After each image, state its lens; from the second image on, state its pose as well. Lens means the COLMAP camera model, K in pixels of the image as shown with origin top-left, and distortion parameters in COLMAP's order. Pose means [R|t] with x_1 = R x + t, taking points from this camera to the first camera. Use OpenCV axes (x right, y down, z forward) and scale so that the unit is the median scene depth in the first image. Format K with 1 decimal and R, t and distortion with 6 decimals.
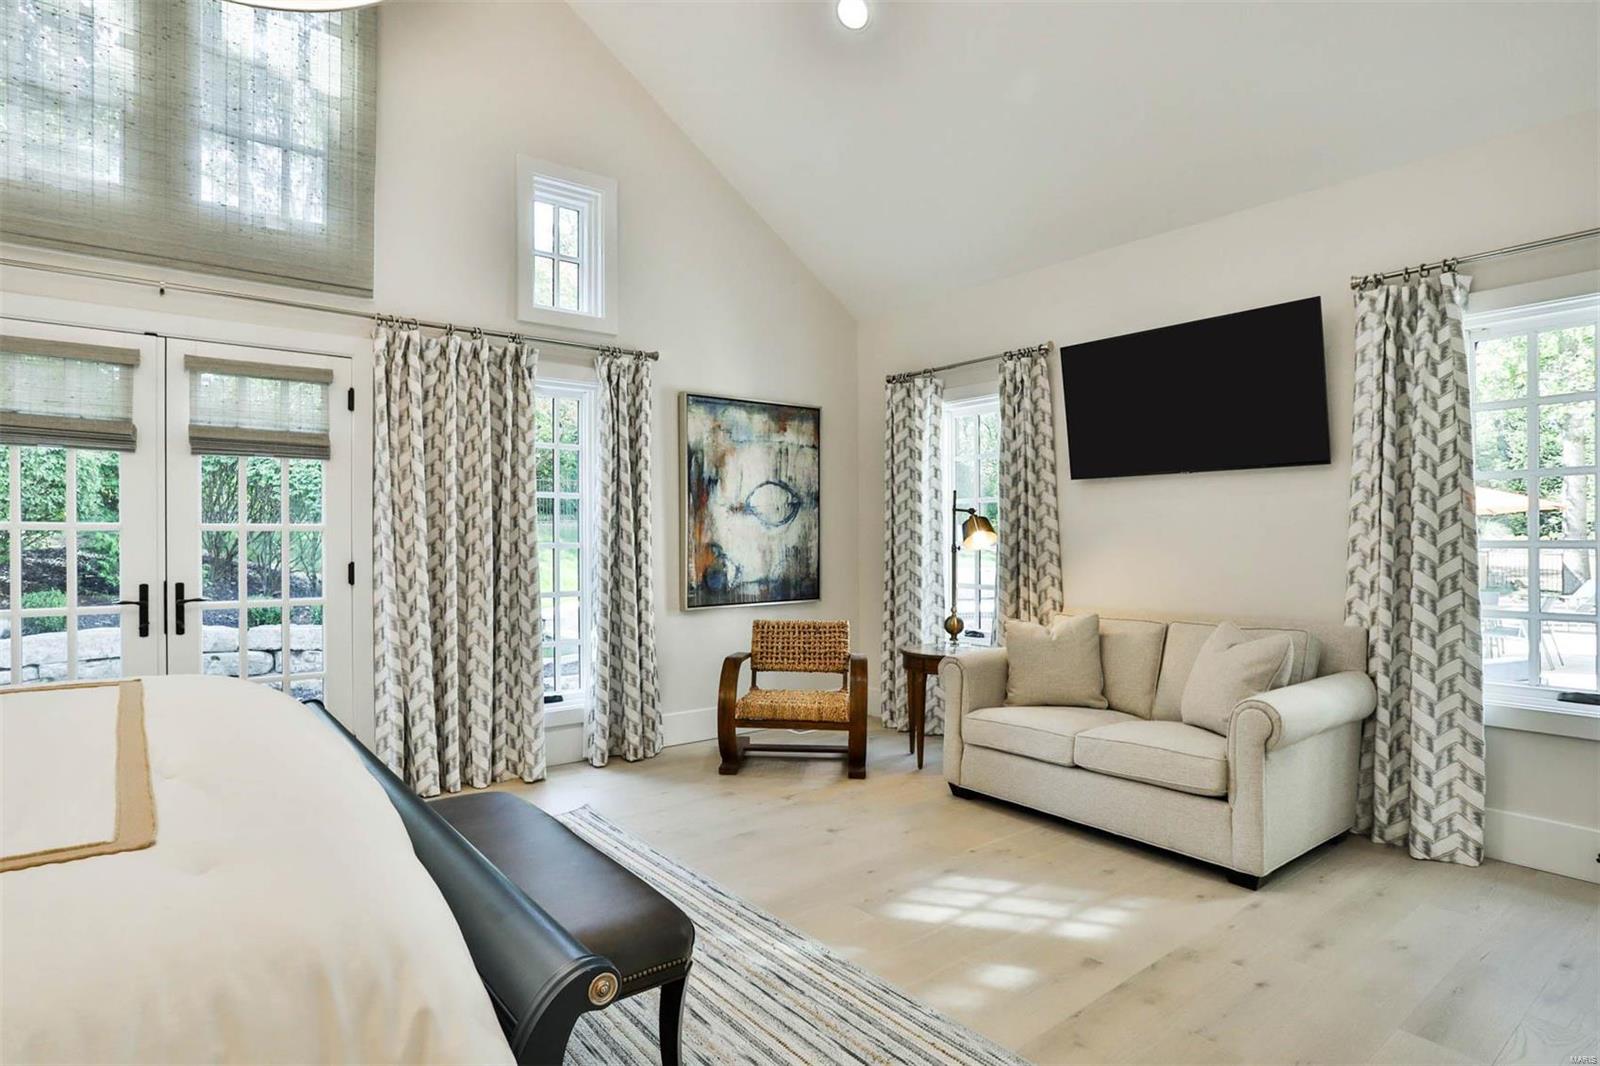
lens RADIAL K [[815.3, 0, 753.9], [0, 815.3, 536.9], [0, 0, 1]] dist [-0.044637, 0.015744]
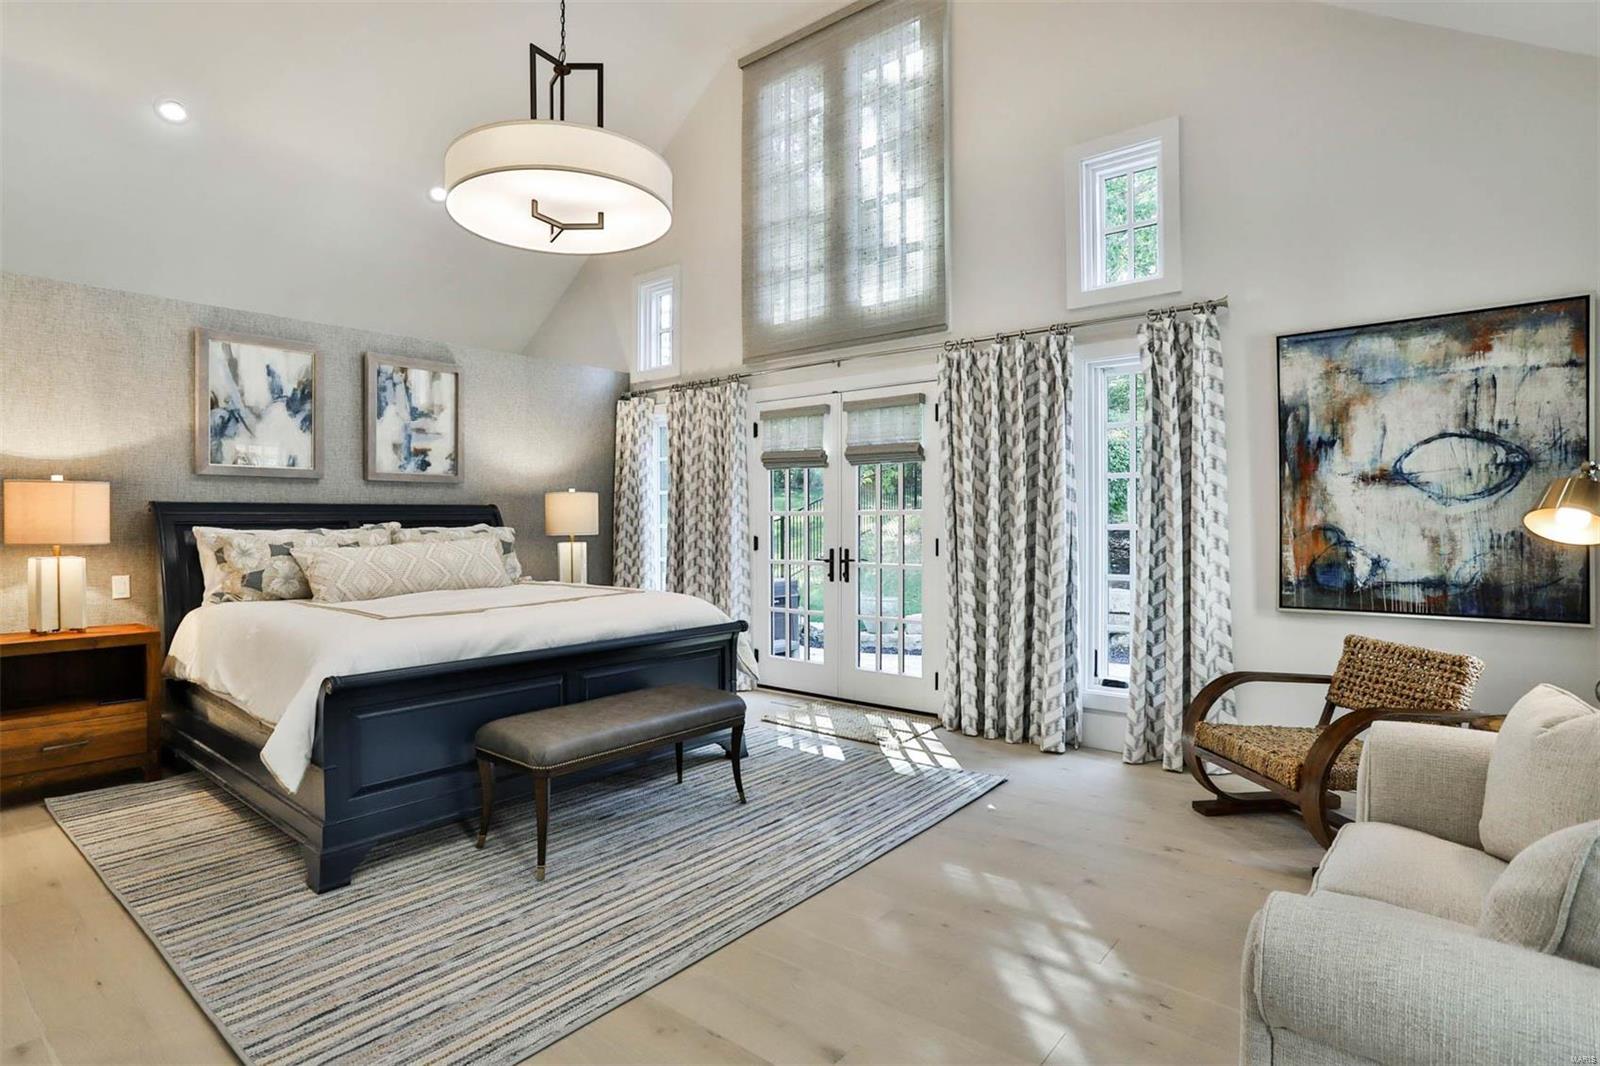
lens RADIAL K [[815.3, 0, 805.0], [0, 815.3, 523.7], [0, 0, 1]] dist [-0.044637, 0.015744]
pose [[0.251302, 0.008647, -0.967870, 0.541043], [0.007929, 0.999908, 0.010992, -0.006357], [0.967876, -0.010437, 0.251210, 0.351381]]
